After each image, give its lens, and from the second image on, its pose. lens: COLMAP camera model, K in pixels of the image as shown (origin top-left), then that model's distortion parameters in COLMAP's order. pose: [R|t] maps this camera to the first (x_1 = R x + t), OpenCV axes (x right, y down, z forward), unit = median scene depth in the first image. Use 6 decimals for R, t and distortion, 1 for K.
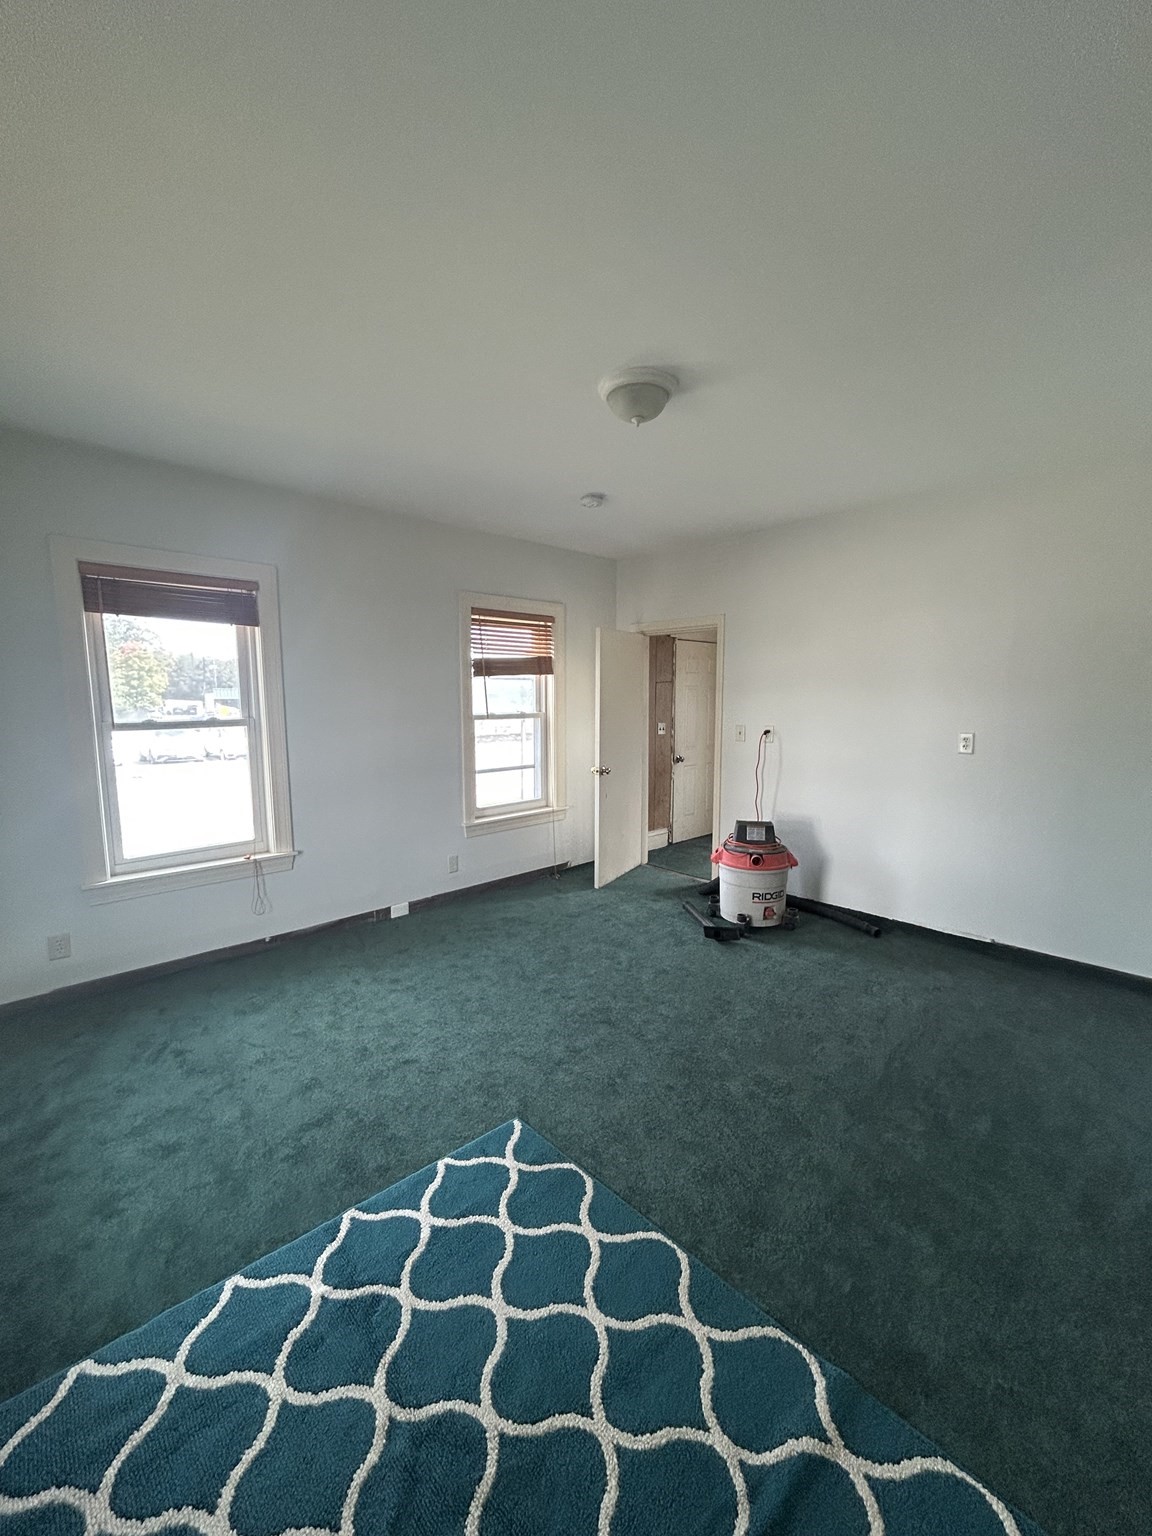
lens RADIAL K [[623.1, 0, 579.9], [0, 623.1, 767.4], [0, 0, 1]] dist [-0.000396, 0.001119]
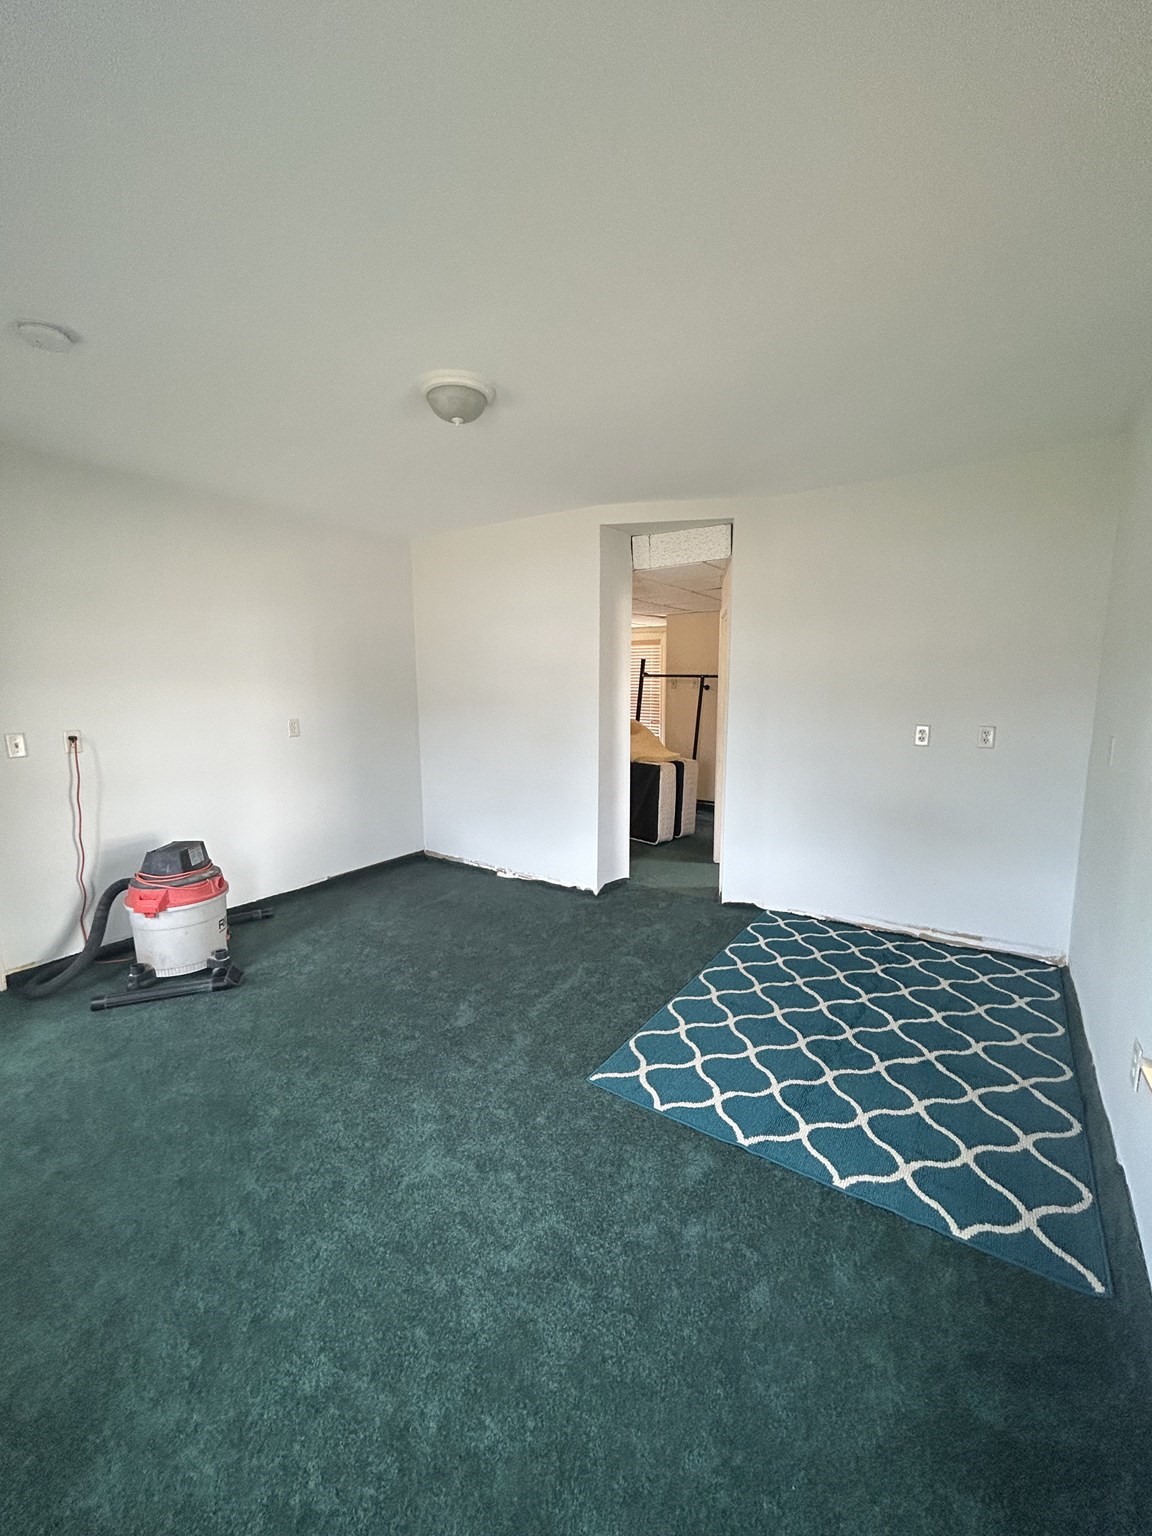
lens RADIAL K [[623.1, 0, 578.8], [0, 623.1, 765.1], [0, 0, 1]] dist [-0.000396, 0.001119]
pose [[-0.210329, -0.125071, 0.969597, -1.316879], [0.116940, 0.981444, 0.151966, -0.167756], [-0.970612, 0.145347, -0.191800, 1.400587]]
